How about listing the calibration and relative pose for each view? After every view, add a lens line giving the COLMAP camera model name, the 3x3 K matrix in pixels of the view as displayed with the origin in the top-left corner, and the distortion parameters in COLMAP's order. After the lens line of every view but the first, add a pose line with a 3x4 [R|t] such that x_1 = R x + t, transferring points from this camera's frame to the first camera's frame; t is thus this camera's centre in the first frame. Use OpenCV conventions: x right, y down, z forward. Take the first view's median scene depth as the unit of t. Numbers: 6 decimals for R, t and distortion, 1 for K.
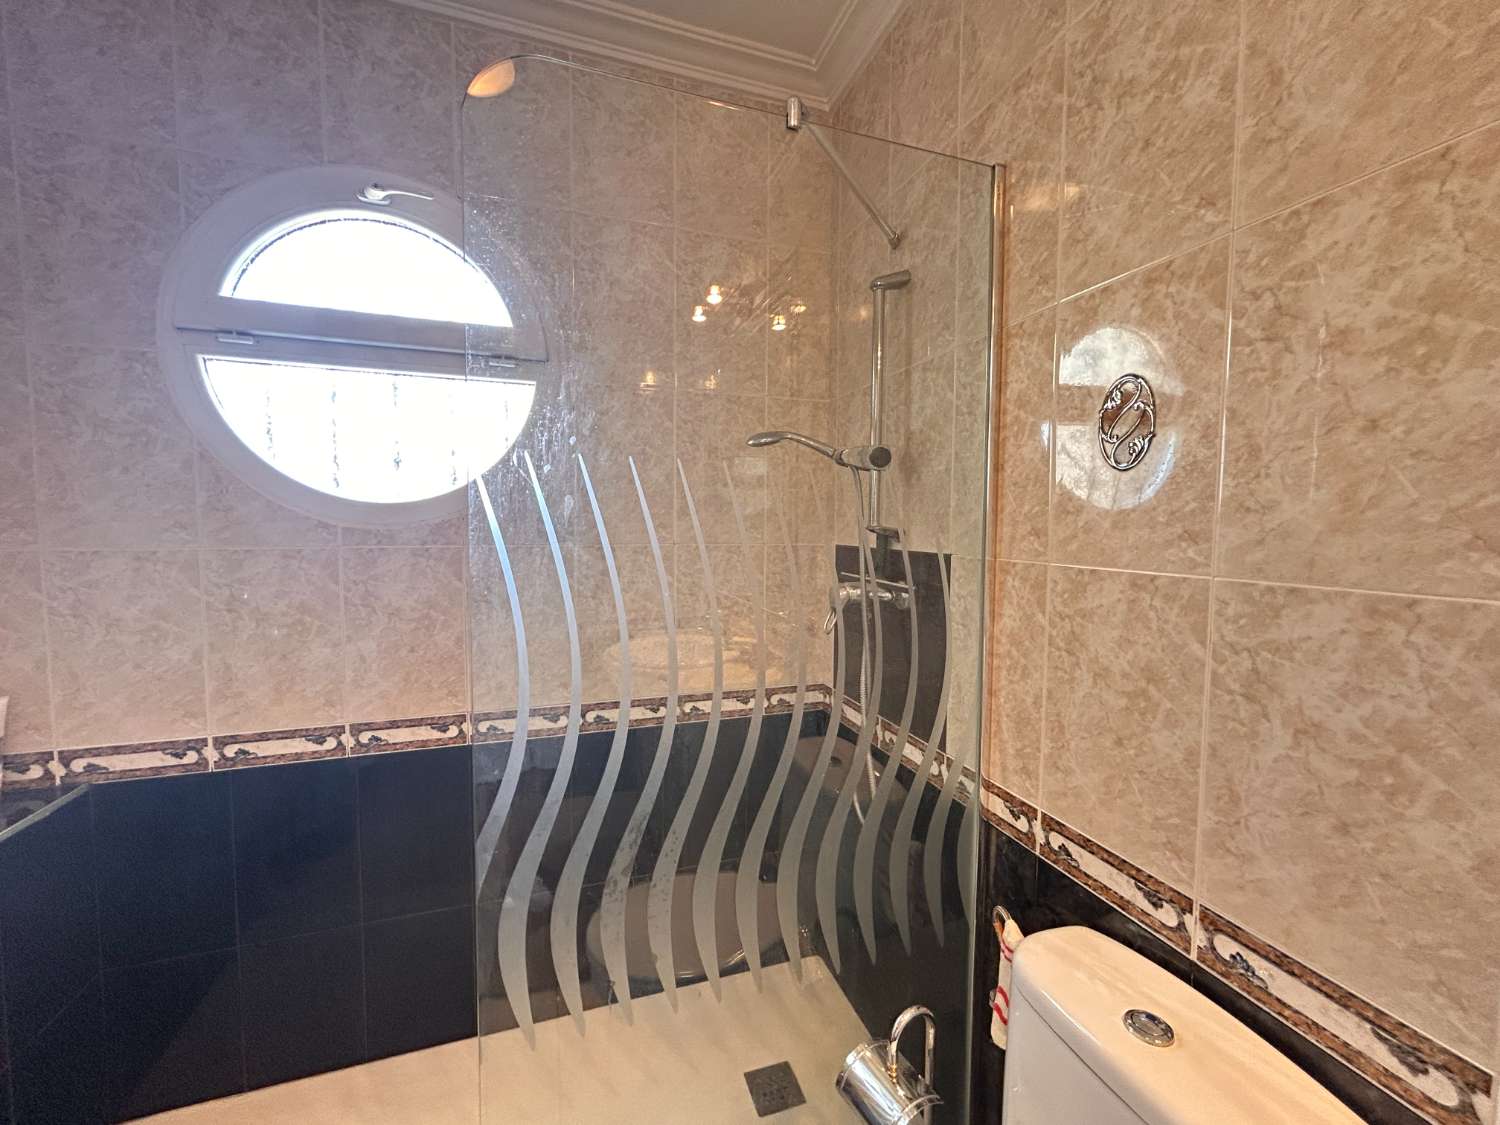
lens RADIAL K [[606.5, 0, 751.0], [0, 606.5, 558.9], [0, 0, 1]] dist [-0.000200, -0.000042]
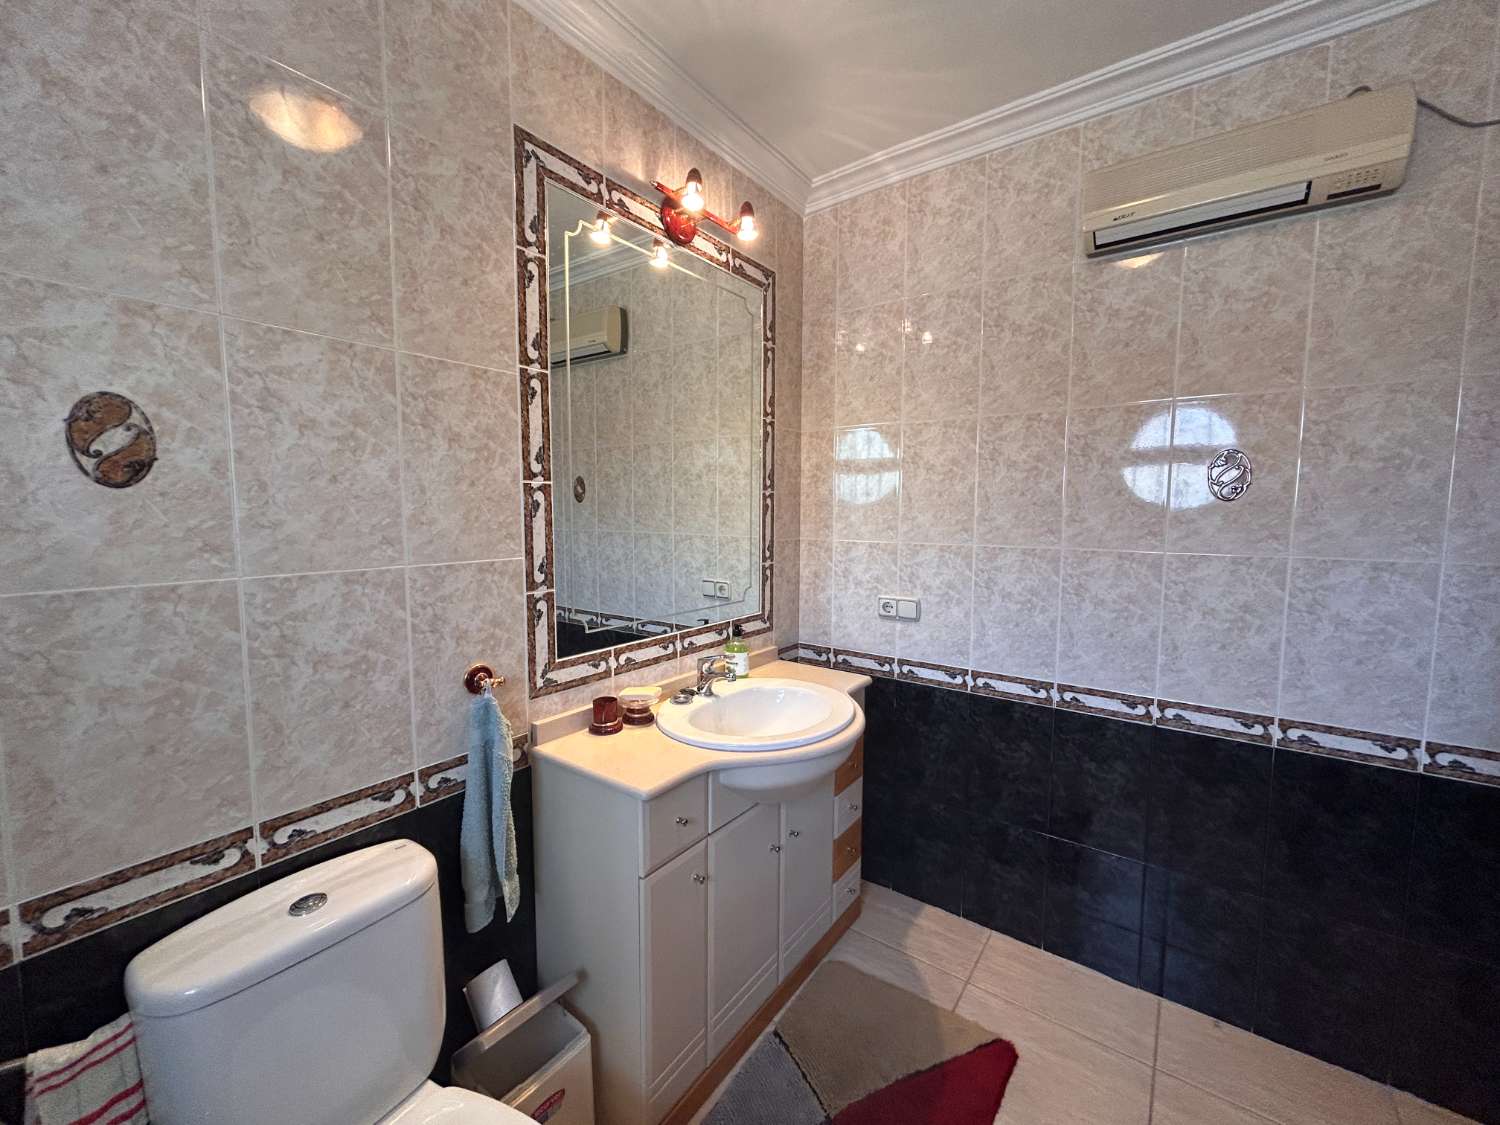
lens RADIAL K [[606.5, 0, 749.7], [0, 606.5, 561.2], [0, 0, 1]] dist [-0.000200, -0.000042]
pose [[-0.577066, -0.077391, 0.813023, -0.977829], [0.046625, 0.990755, 0.127403, -0.126062], [-0.815366, 0.111427, -0.568122, 0.877808]]
